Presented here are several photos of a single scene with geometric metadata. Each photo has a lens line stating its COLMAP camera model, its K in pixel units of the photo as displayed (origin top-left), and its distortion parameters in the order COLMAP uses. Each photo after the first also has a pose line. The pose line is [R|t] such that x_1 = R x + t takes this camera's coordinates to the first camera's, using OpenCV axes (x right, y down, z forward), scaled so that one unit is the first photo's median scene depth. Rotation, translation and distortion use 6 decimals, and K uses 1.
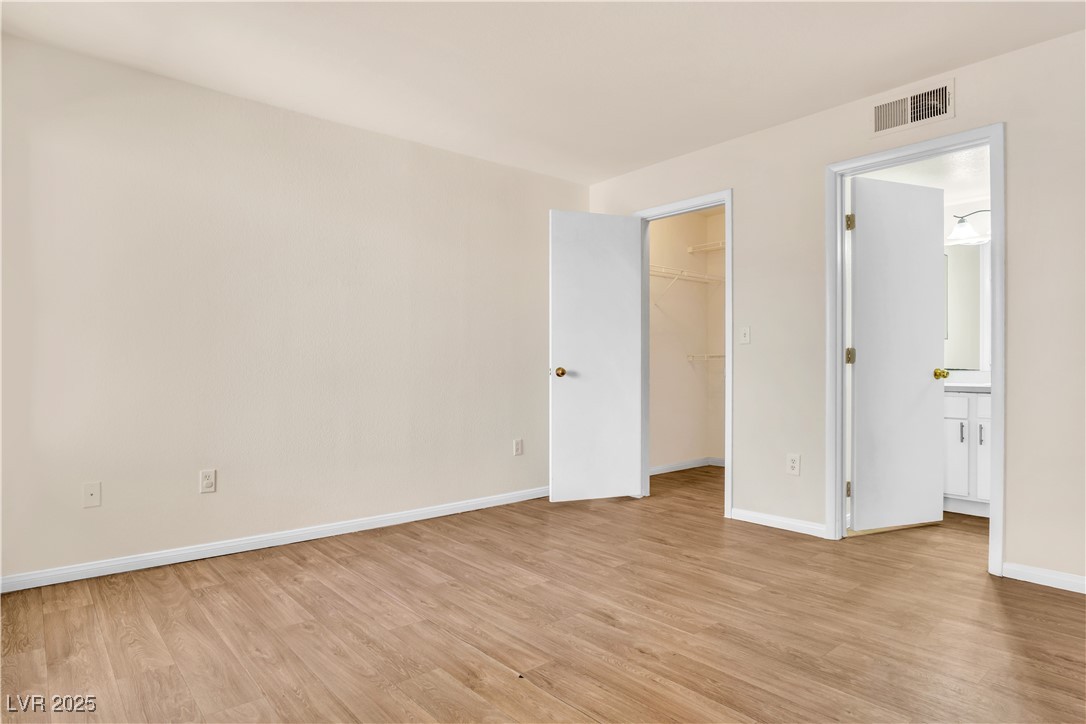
lens RADIAL K [[600.2, 0, 538.9], [0, 600.2, 361.0], [0, 0, 1]] dist [-0.027691, 0.000907]
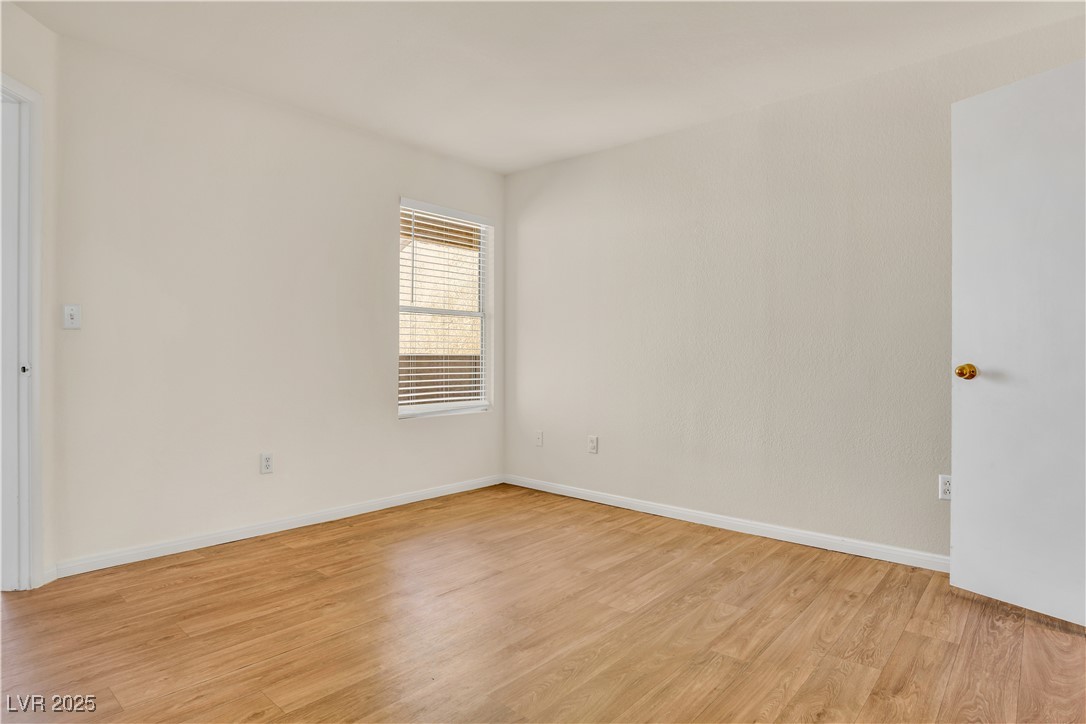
lens RADIAL K [[600.2, 0, 538.9], [0, 600.2, 361.0], [0, 0, 1]] dist [-0.027691, 0.000907]
pose [[0.135889, 0.006408, -0.990703, 0.832836], [0.002177, 0.999975, 0.006767, 0.005190], [0.990722, -0.003076, 0.135872, 0.759426]]
